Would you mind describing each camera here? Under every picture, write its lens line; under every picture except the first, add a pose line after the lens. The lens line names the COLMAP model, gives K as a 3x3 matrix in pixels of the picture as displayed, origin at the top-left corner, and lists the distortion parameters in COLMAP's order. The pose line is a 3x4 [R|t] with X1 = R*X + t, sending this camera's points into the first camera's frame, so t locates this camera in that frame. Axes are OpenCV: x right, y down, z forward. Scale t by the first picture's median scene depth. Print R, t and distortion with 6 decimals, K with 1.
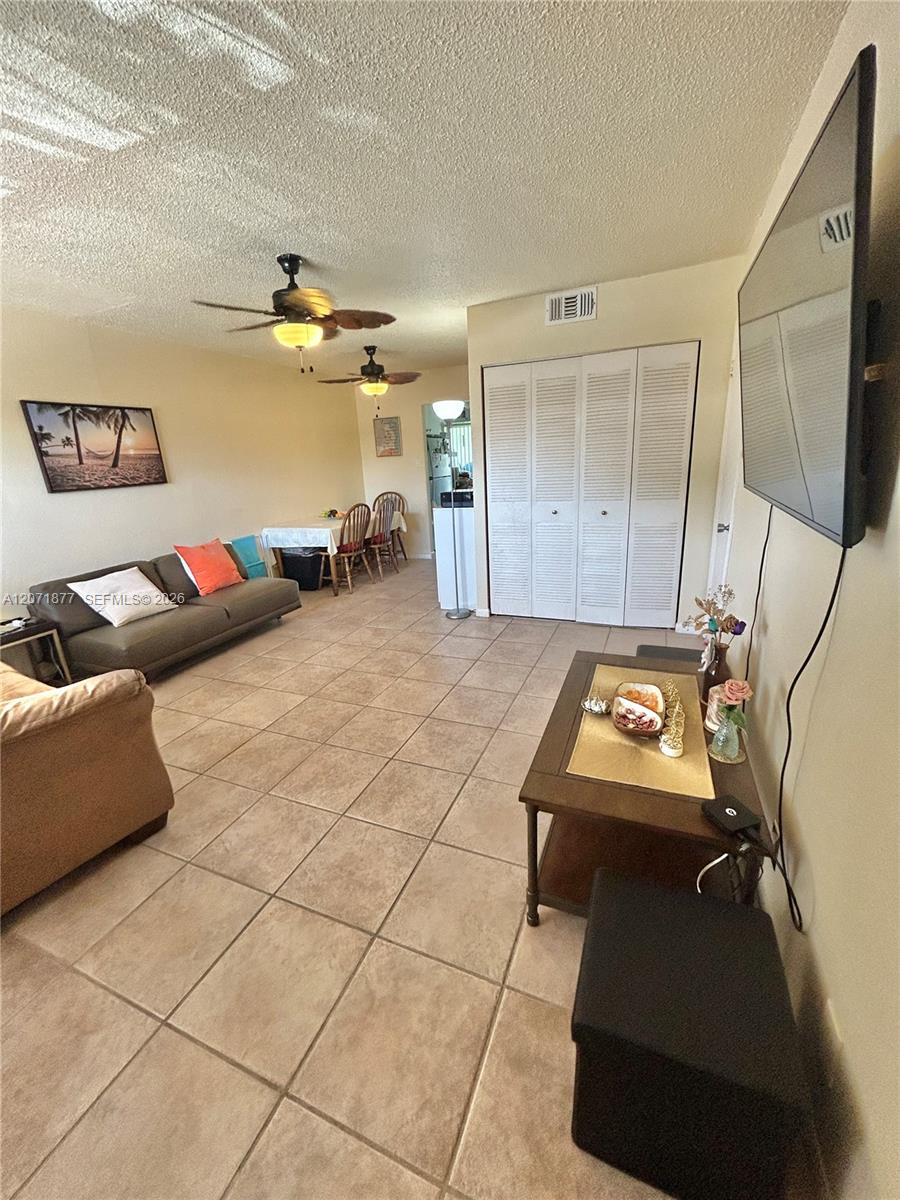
lens RADIAL K [[481.0, 0, 454.6], [0, 481.0, 600.6], [0, 0, 1]] dist [-0.004275, -0.000292]
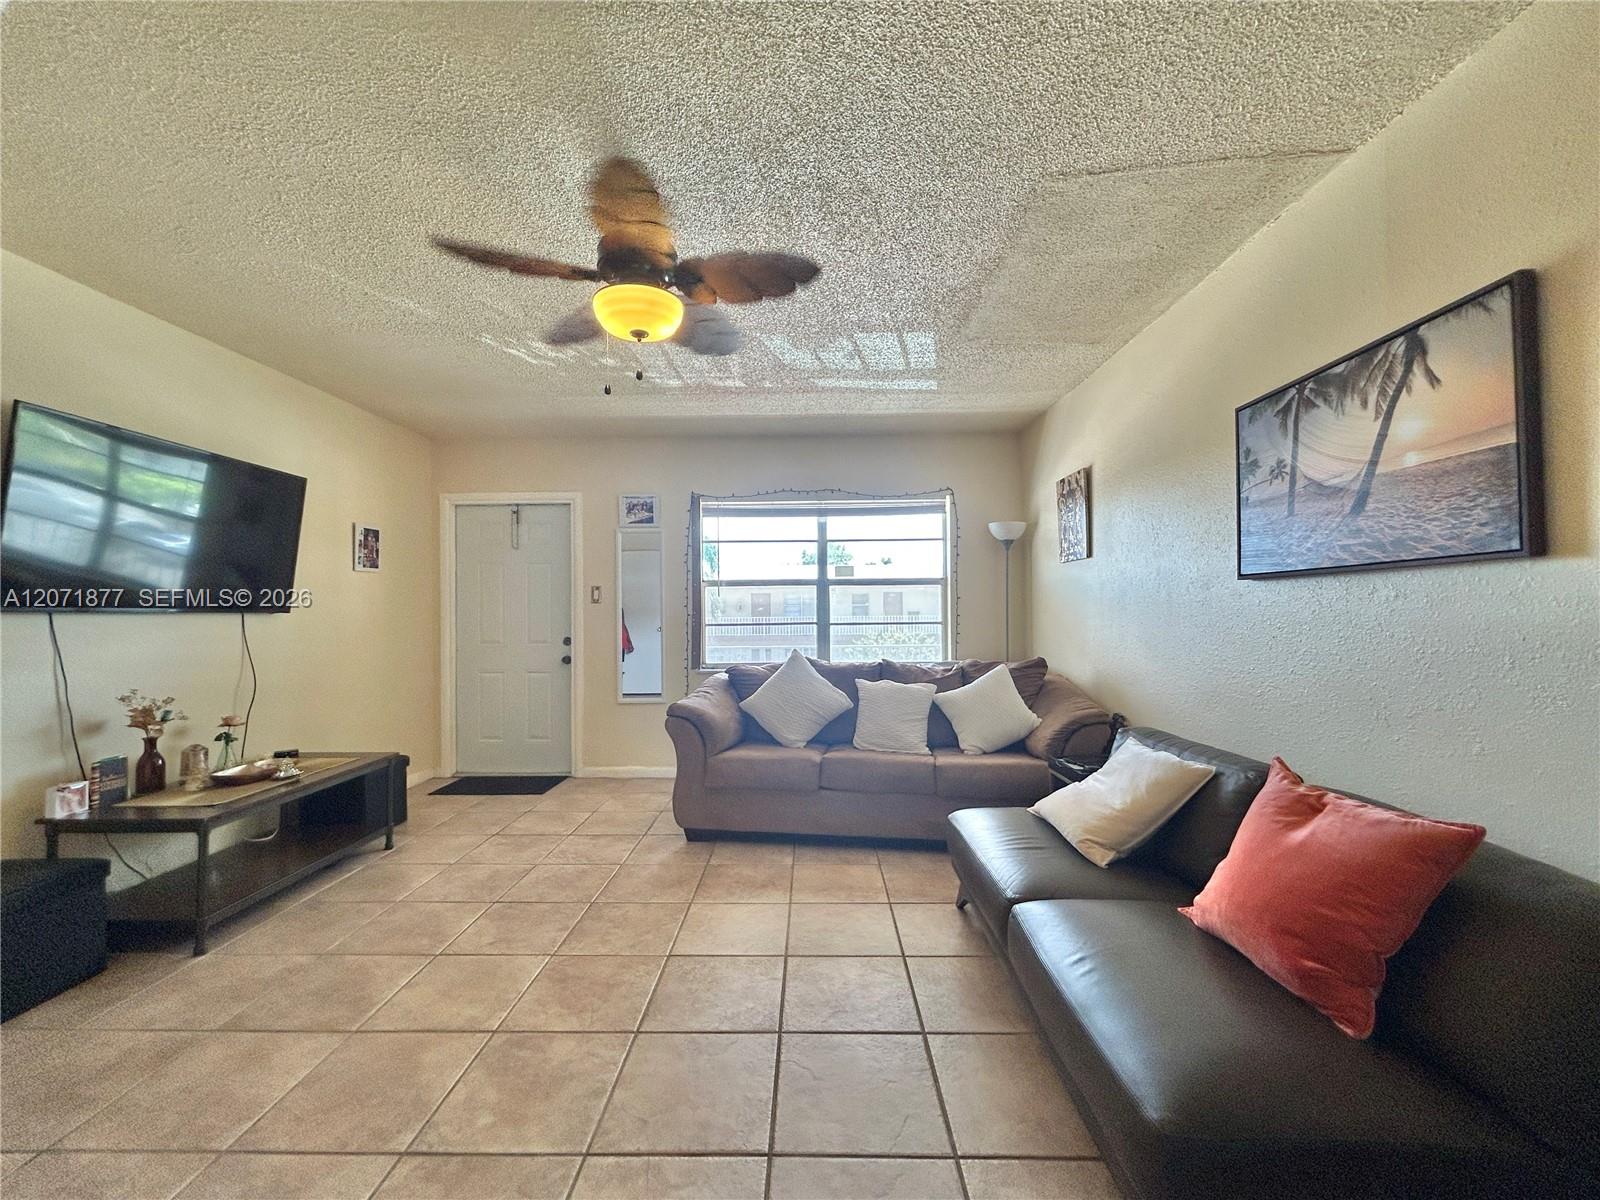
lens RADIAL K [[641.3, 0, 791.7], [0, 641.3, 604.4], [0, 0, 1]] dist [-0.004275, -0.000292]
pose [[-0.932651, 0.045381, -0.357914, -0.164915], [-0.058534, 0.959880, 0.274234, -0.348666], [0.355999, 0.276714, -0.892577, 1.408806]]
